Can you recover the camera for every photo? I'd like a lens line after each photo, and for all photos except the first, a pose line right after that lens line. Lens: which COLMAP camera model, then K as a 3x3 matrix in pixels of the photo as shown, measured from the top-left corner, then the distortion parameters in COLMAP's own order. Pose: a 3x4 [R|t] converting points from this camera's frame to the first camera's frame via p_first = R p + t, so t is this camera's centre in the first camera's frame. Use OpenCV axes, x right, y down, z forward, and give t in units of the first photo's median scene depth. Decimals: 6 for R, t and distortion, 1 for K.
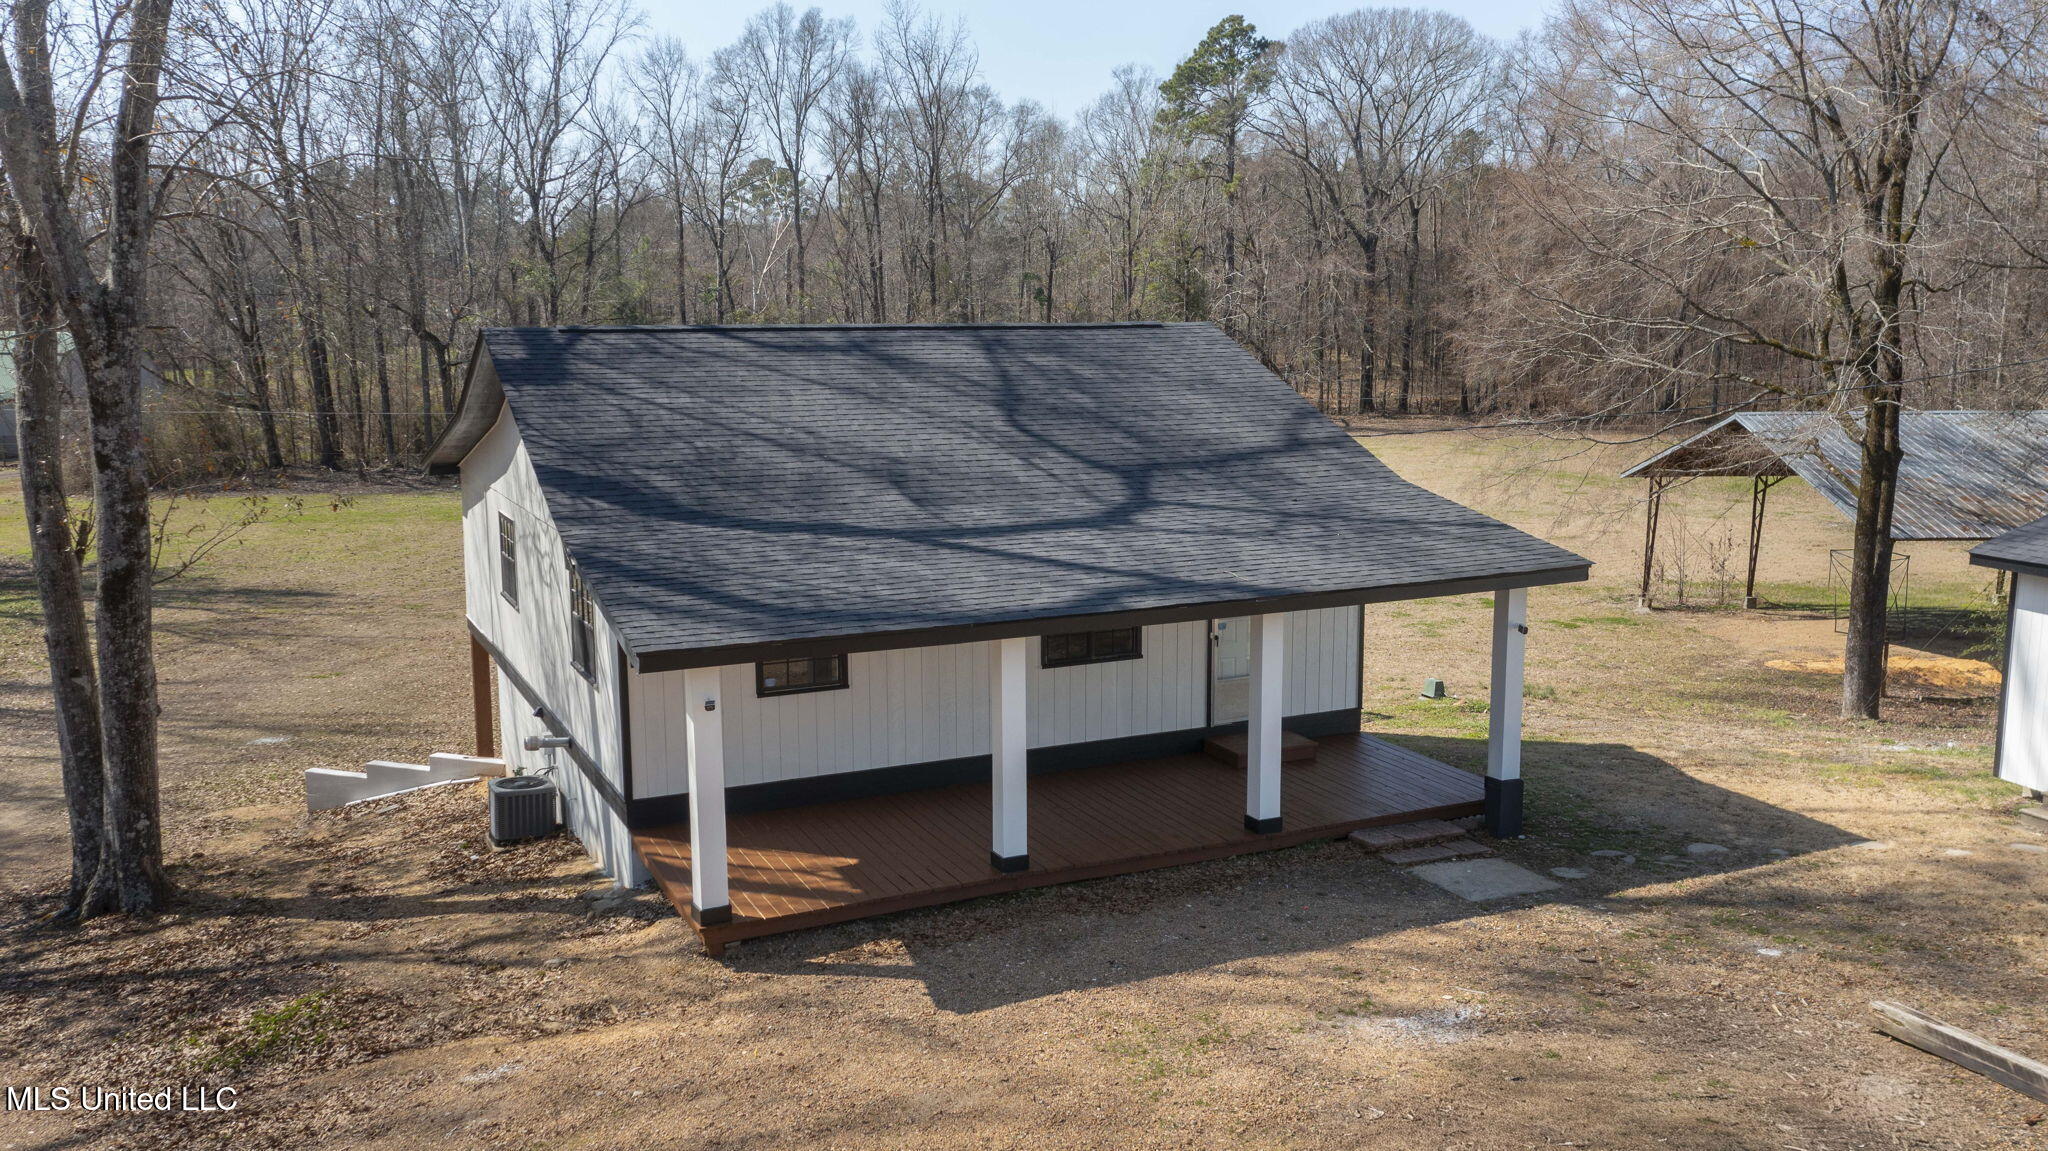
lens RADIAL K [[1646.2, 0, 1024.0], [0, 1646.2, 575.5], [0, 0, 1]] dist [0.003377, 0.010033]
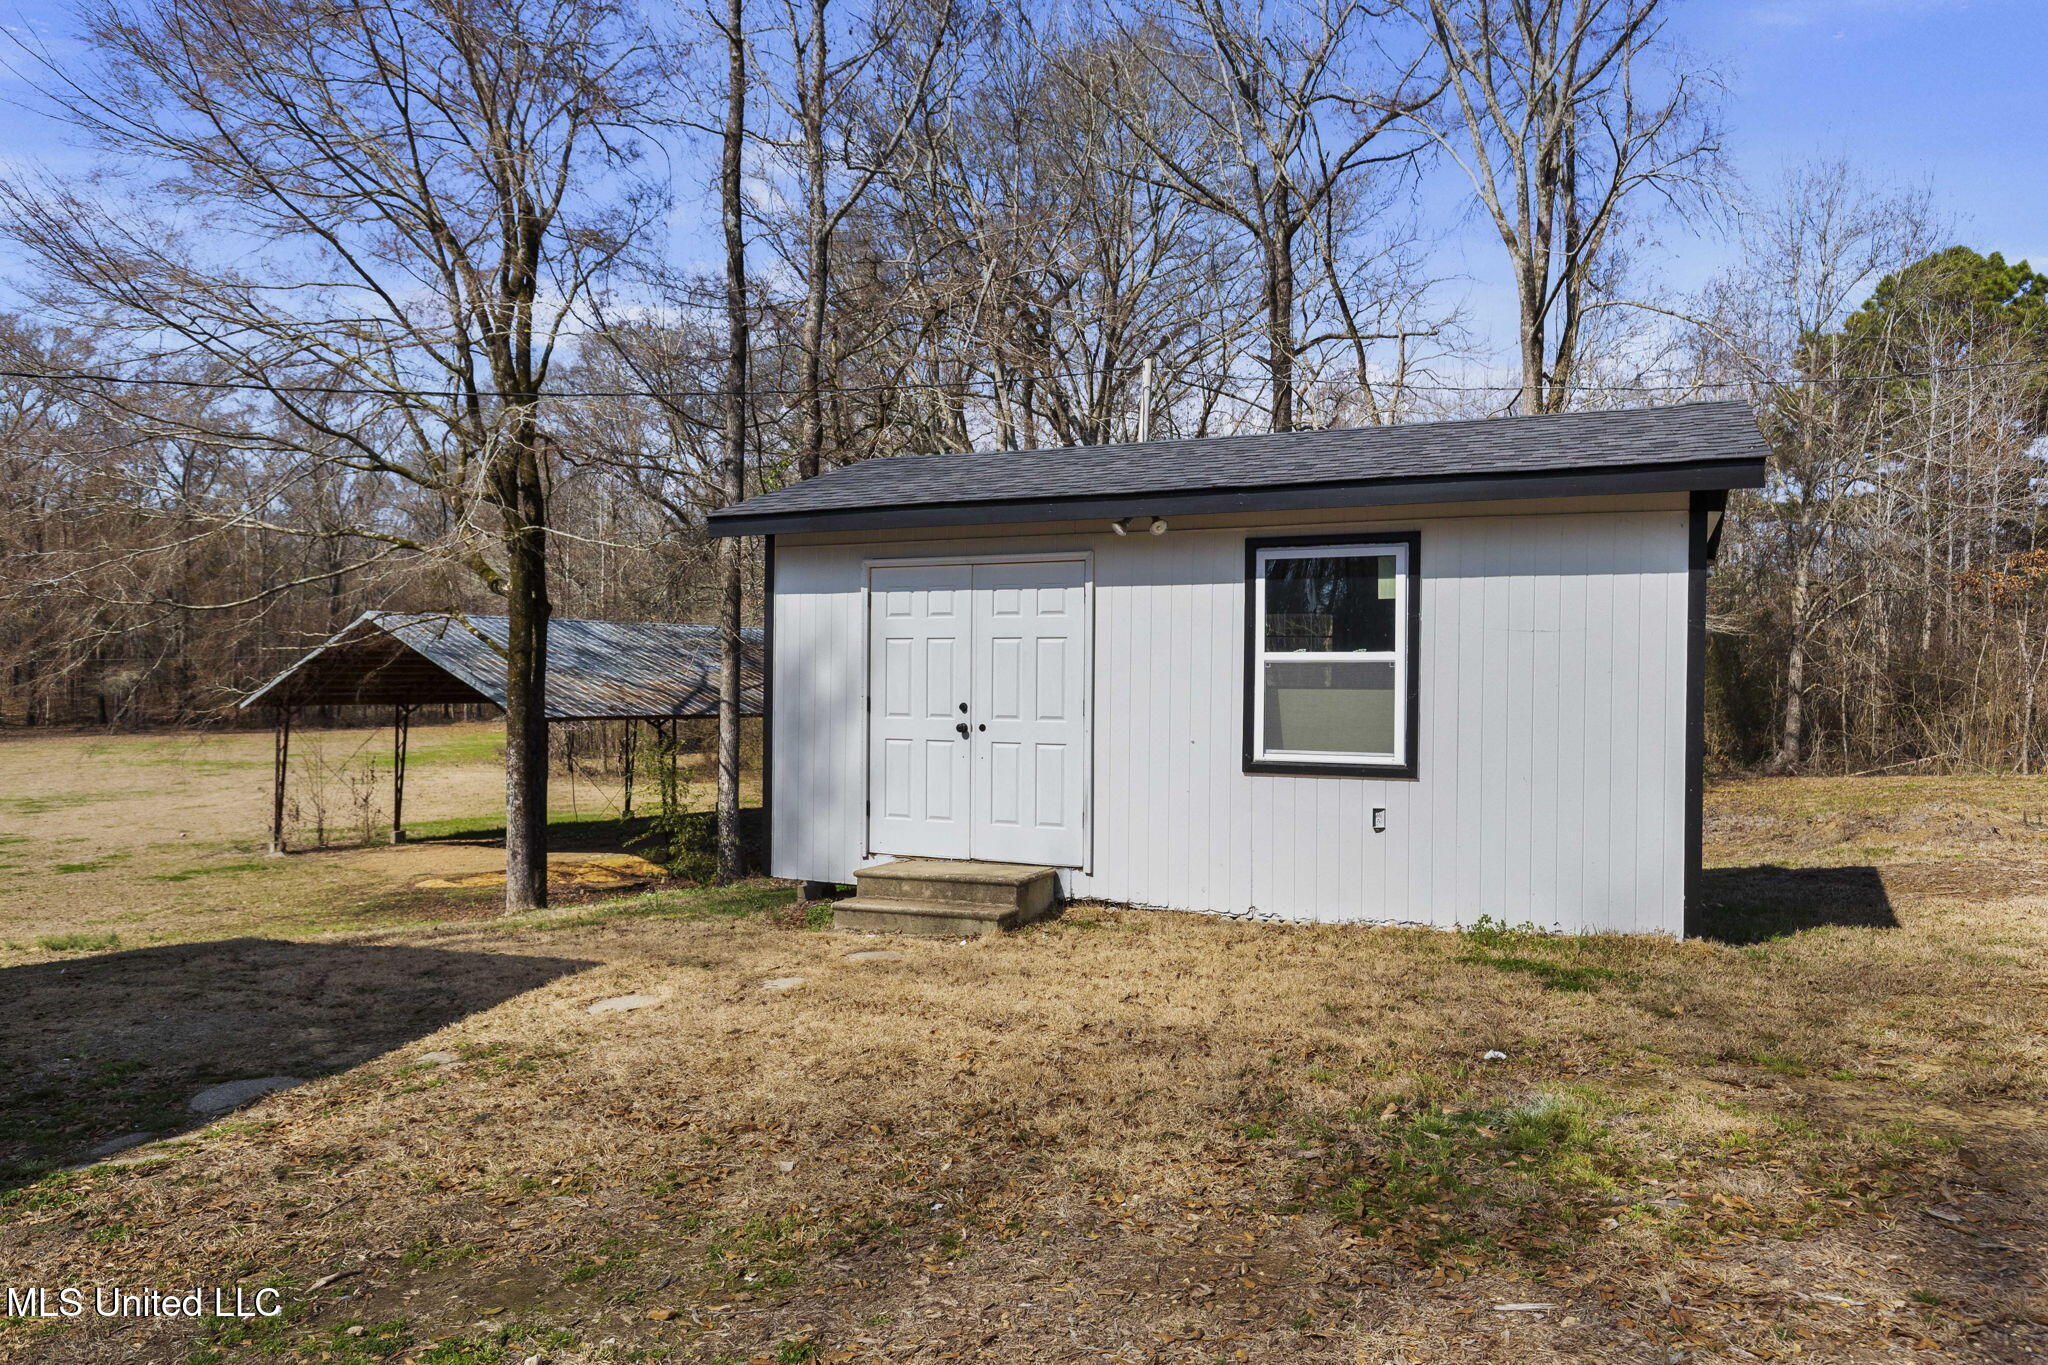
lens RADIAL K [[1299.5, 0, 1024.0], [0, 1299.5, 682.5], [0, 0, 1]] dist [-0.001591, 0.000000]
pose [[0.652546, 0.004691, 0.757734, 0.279091], [0.110544, 0.988693, -0.101320, 0.113141], [-0.749642, 0.149879, 0.644650, 0.601911]]
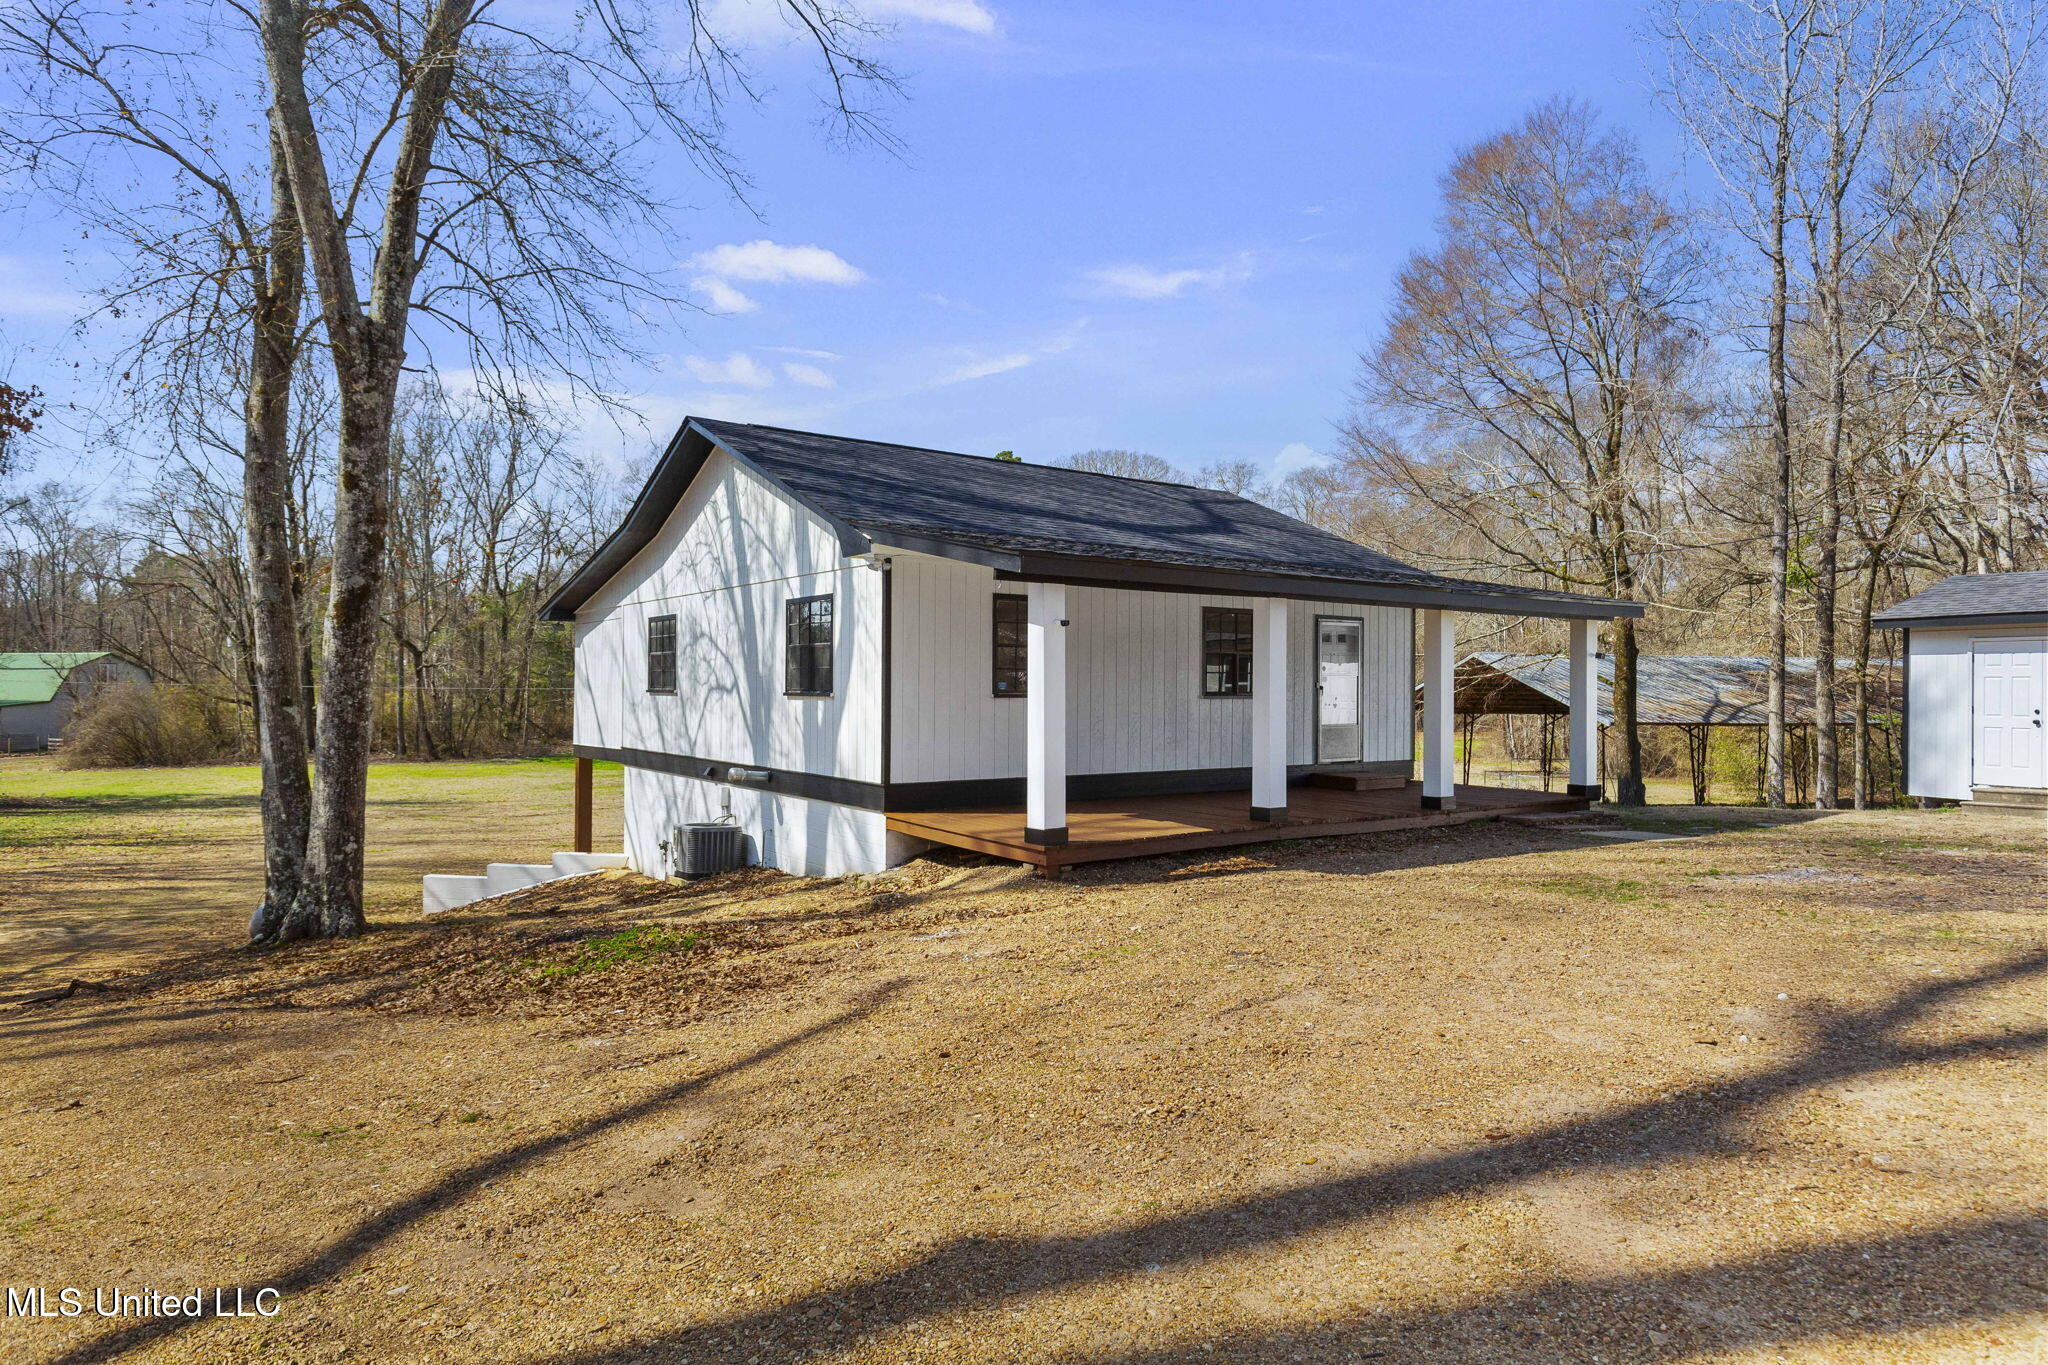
lens RADIAL K [[1180.1, 0, 1022.4], [0, 1180.1, 694.6], [0, 0, 1]] dist [-0.004370, -0.001006]
pose [[0.984566, 0.009528, 0.174753, -0.258827], [0.017208, 0.988408, -0.150840, 0.176353], [-0.174164, 0.151519, 0.972990, 0.212825]]
